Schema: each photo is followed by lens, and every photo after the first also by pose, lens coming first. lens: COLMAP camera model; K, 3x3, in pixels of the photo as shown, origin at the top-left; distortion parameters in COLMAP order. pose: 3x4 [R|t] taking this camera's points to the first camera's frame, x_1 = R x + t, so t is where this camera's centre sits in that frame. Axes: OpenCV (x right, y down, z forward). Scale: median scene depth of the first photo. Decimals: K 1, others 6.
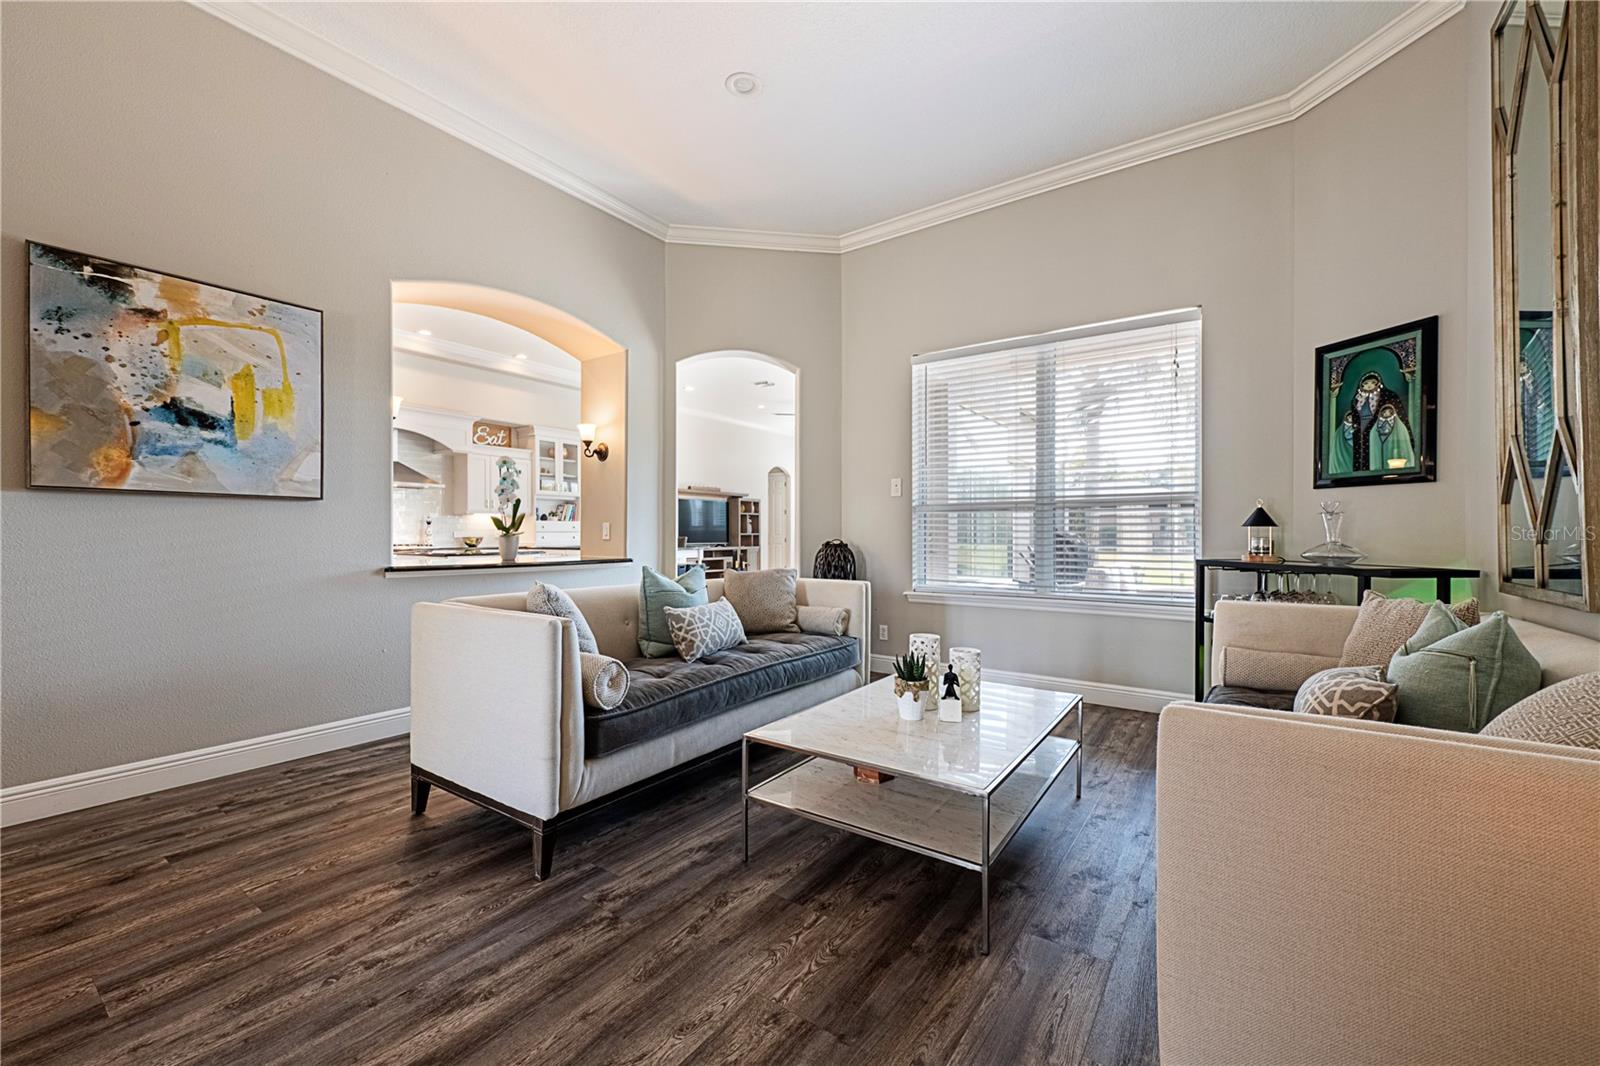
lens RADIAL K [[641.8, 0, 800.0], [0, 641.8, 533.0], [0, 0, 1]] dist [-0.001128, -0.000450]
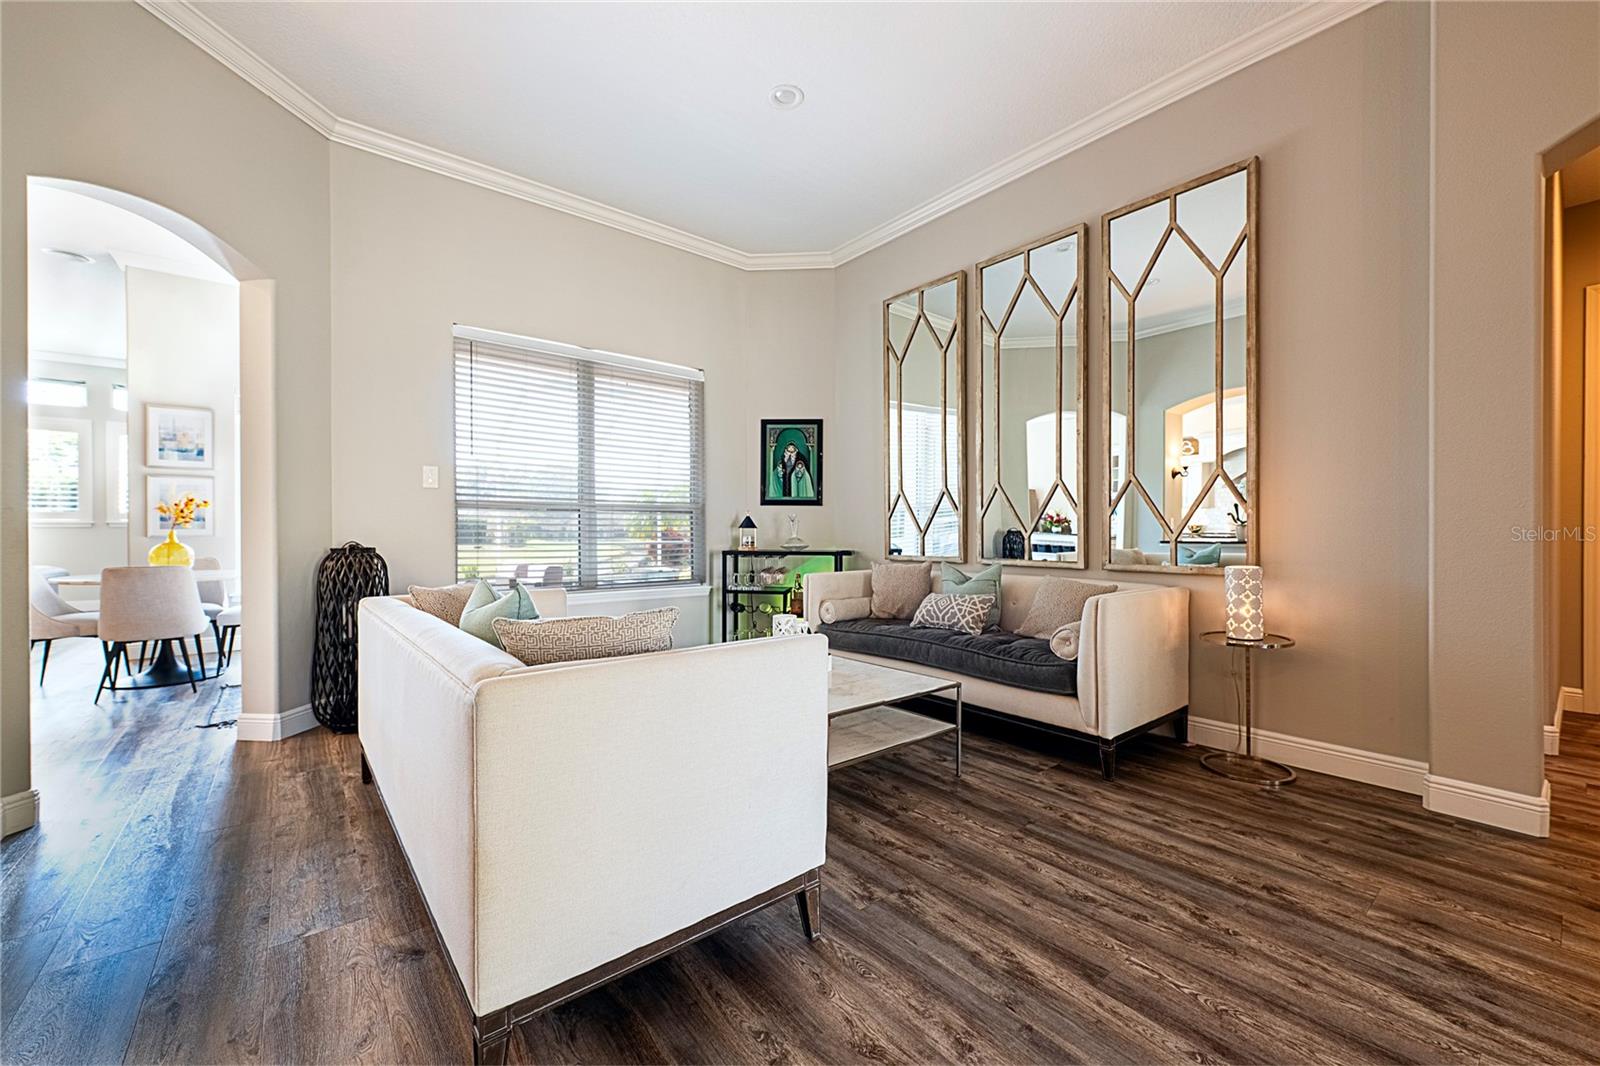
lens RADIAL K [[632.9, 0, 800.0], [0, 632.9, 533.0], [0, 0, 1]] dist [-0.000502, -0.000281]
pose [[0.270158, -0.004790, 0.962804, -0.846862], [-0.003444, 0.999976, 0.005941, -0.009007], [-0.962810, -0.004921, 0.270135, 0.544035]]
